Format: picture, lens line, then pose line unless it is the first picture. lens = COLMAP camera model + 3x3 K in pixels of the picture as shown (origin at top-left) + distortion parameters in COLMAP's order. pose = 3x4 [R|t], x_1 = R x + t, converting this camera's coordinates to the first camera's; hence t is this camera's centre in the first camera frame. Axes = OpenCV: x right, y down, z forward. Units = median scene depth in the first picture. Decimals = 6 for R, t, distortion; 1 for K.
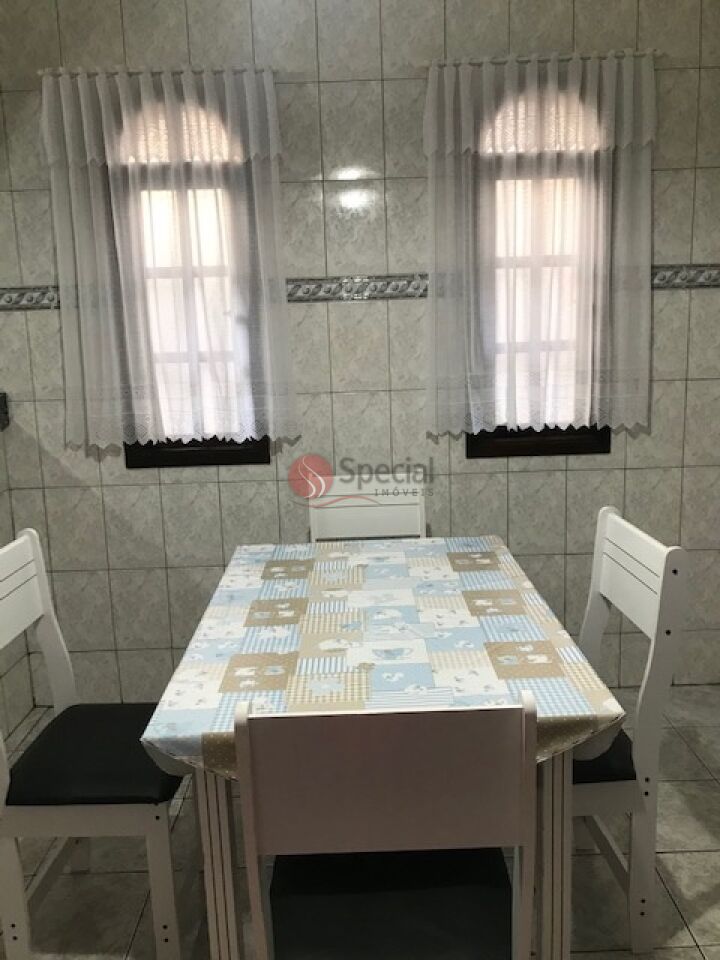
lens RADIAL K [[795.7, 0, 359.8], [0, 795.7, 478.1], [0, 0, 1]] dist [0.045493, 0.013949]
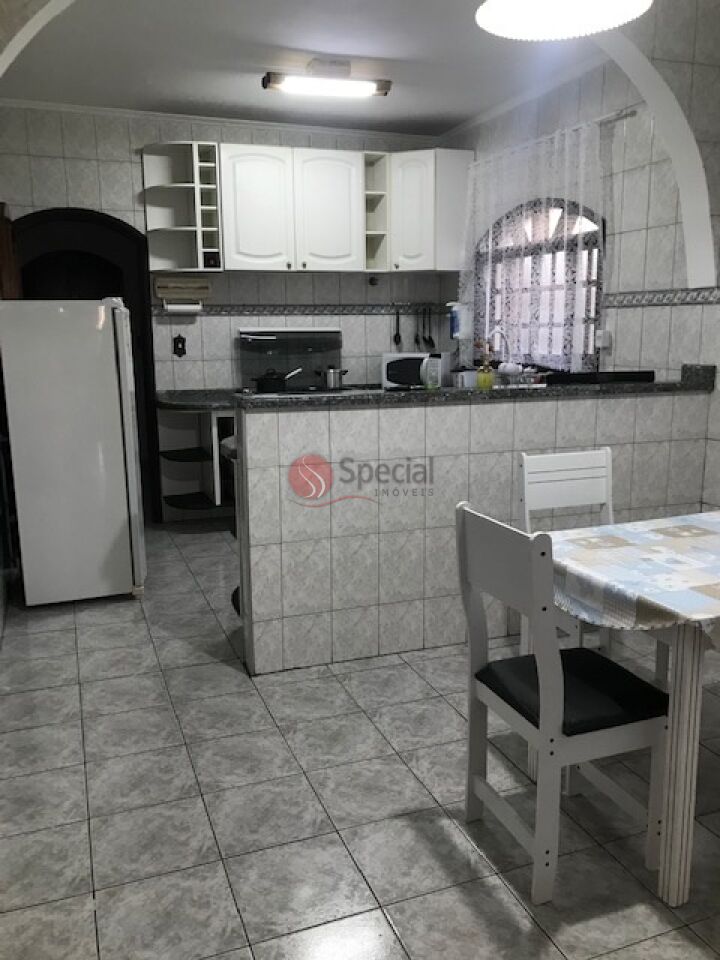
lens RADIAL K [[795.7, 0, 359.1], [0, 795.7, 479.1], [0, 0, 1]] dist [0.045493, 0.013949]
pose [[0.343971, 0.207897, -0.915676, 1.100827], [-0.185276, 0.971037, 0.150868, -0.026809], [0.920520, 0.117759, 0.372526, -0.035207]]
